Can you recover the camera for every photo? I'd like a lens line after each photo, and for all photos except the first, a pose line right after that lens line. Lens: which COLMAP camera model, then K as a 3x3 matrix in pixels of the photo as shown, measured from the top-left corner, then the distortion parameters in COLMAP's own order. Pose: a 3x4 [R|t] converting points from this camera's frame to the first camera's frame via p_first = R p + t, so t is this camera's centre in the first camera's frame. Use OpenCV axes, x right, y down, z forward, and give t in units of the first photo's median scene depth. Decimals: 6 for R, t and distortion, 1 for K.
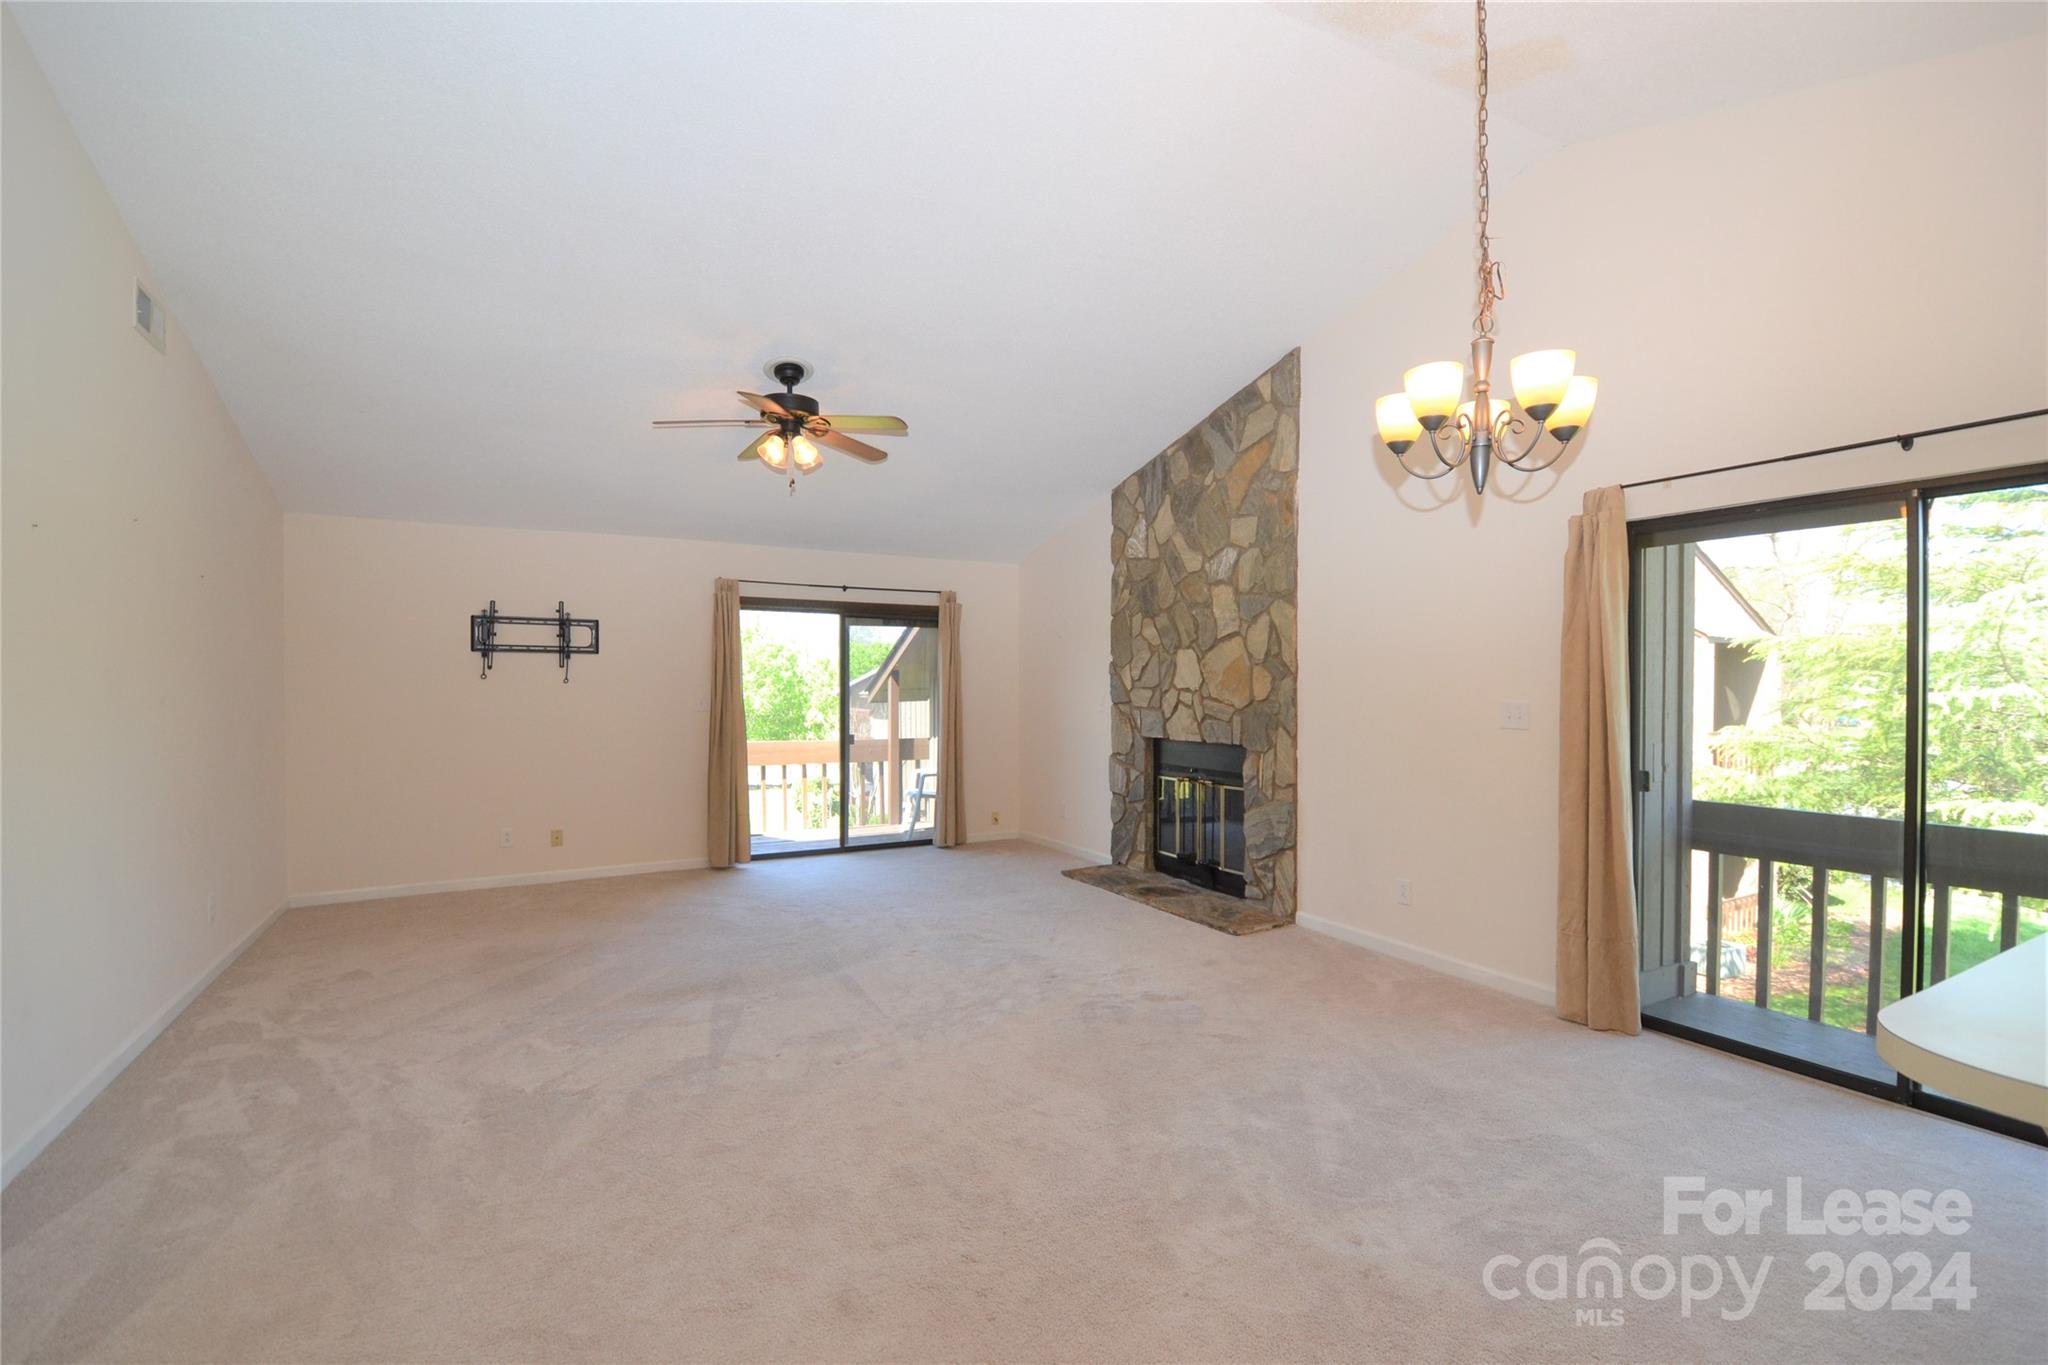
lens RADIAL K [[901.6, 0, 1026.6], [0, 901.6, 693.5], [0, 0, 1]] dist [0.017707, -0.023861]
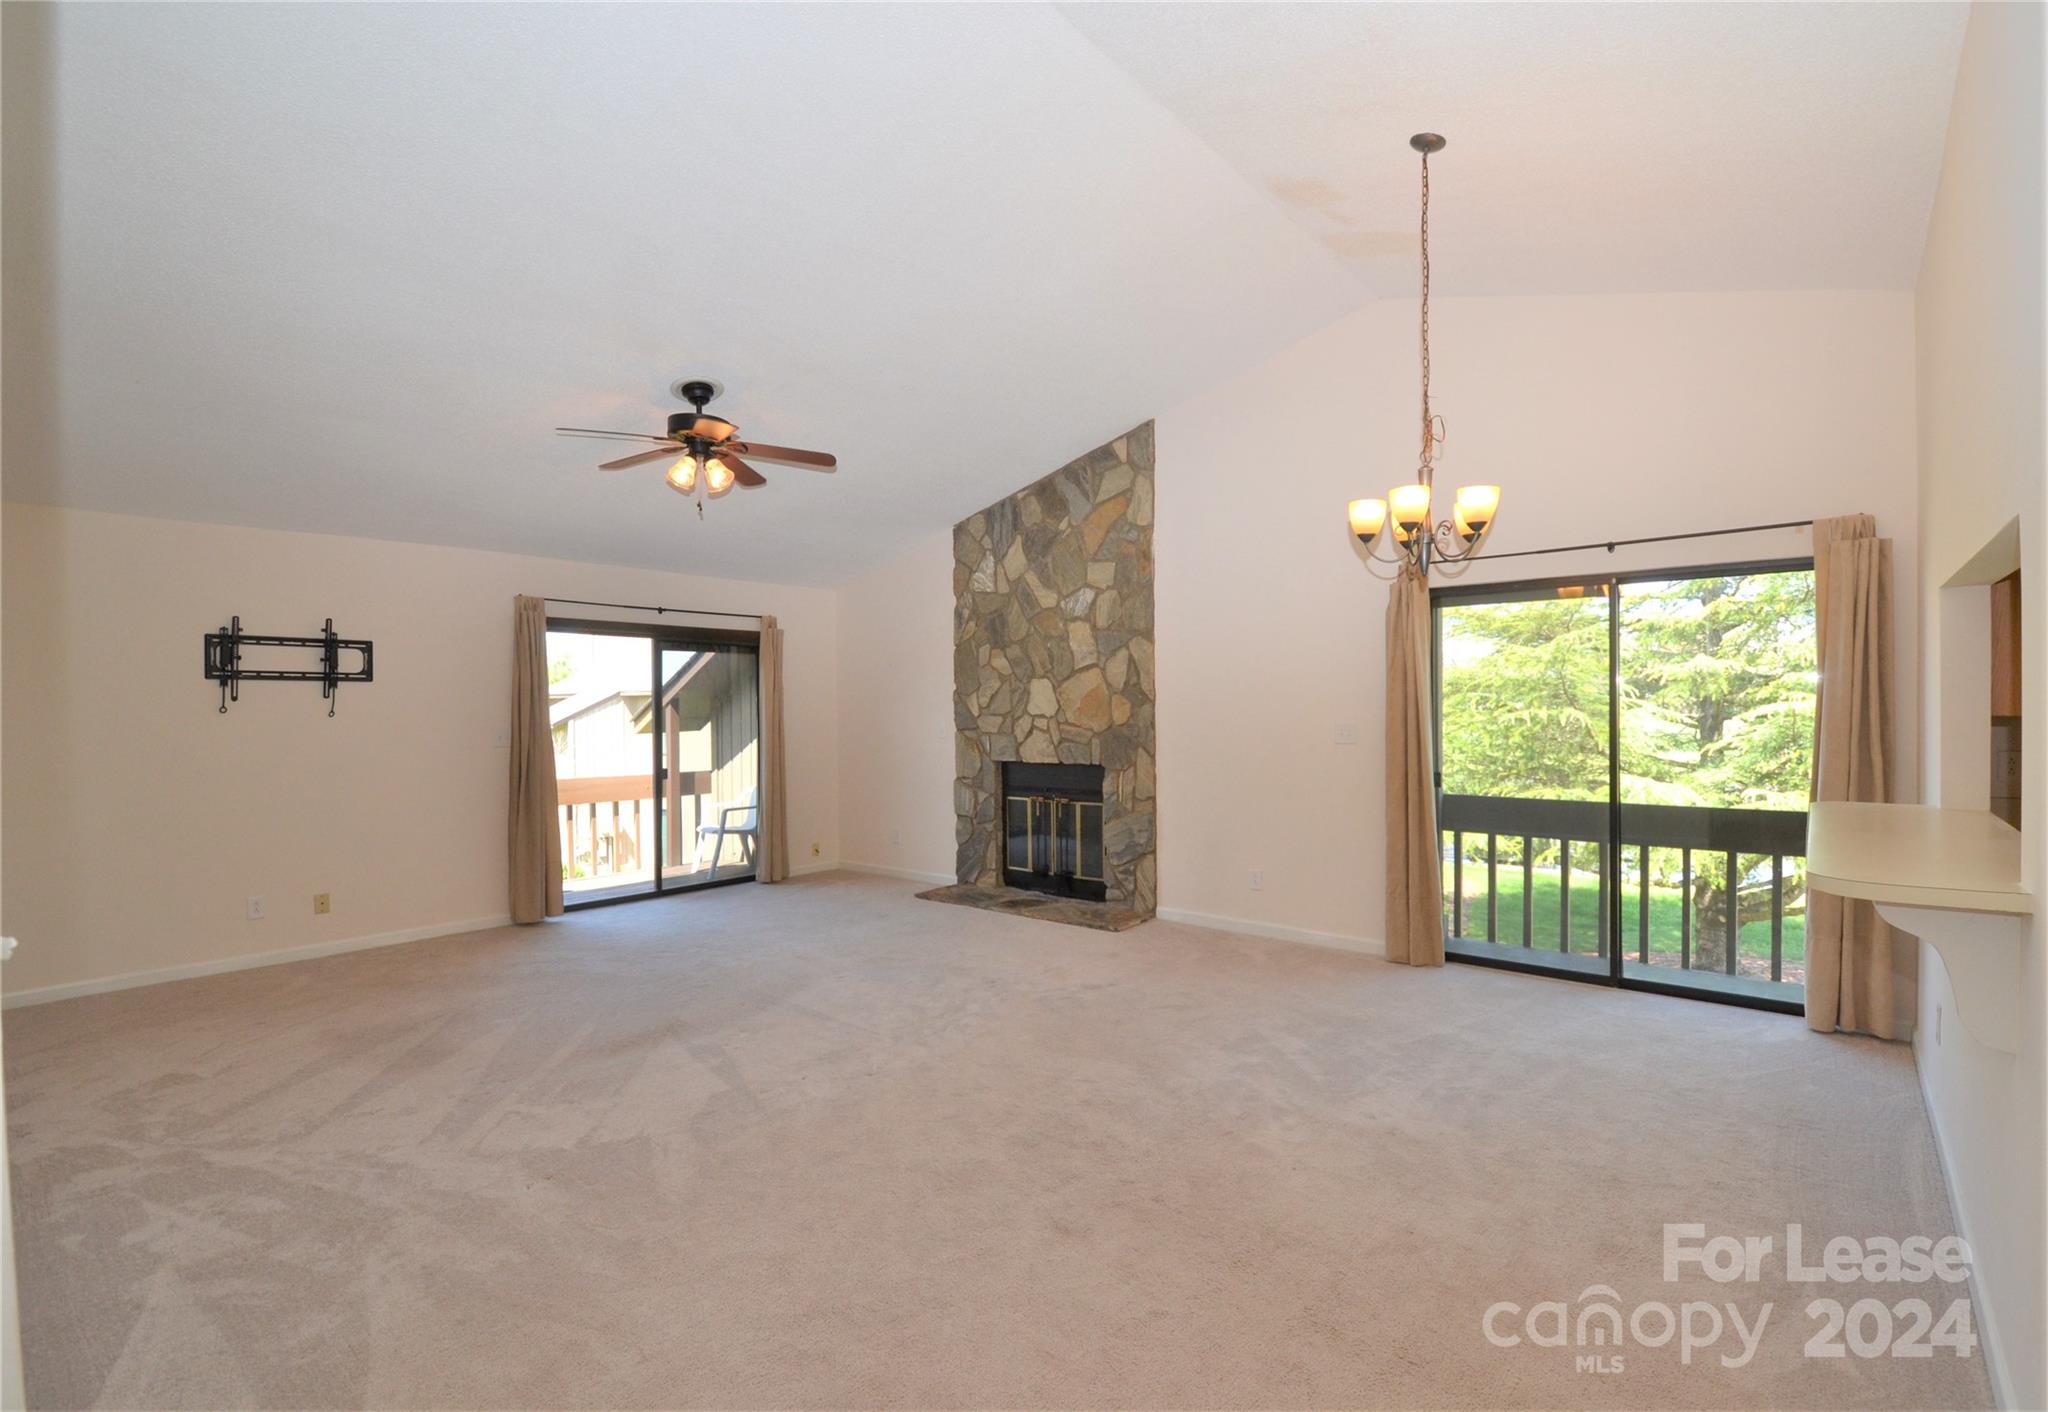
lens RADIAL K [[926.8, 0, 1074.7], [0, 926.8, 715.2], [0, 0, 1]] dist [0.013604, -0.017305]
pose [[0.926387, -0.011497, 0.376396, -0.226116], [0.012760, 0.999918, -0.000864, -0.003829], [-0.376356, 0.005603, 0.926458, -0.056363]]
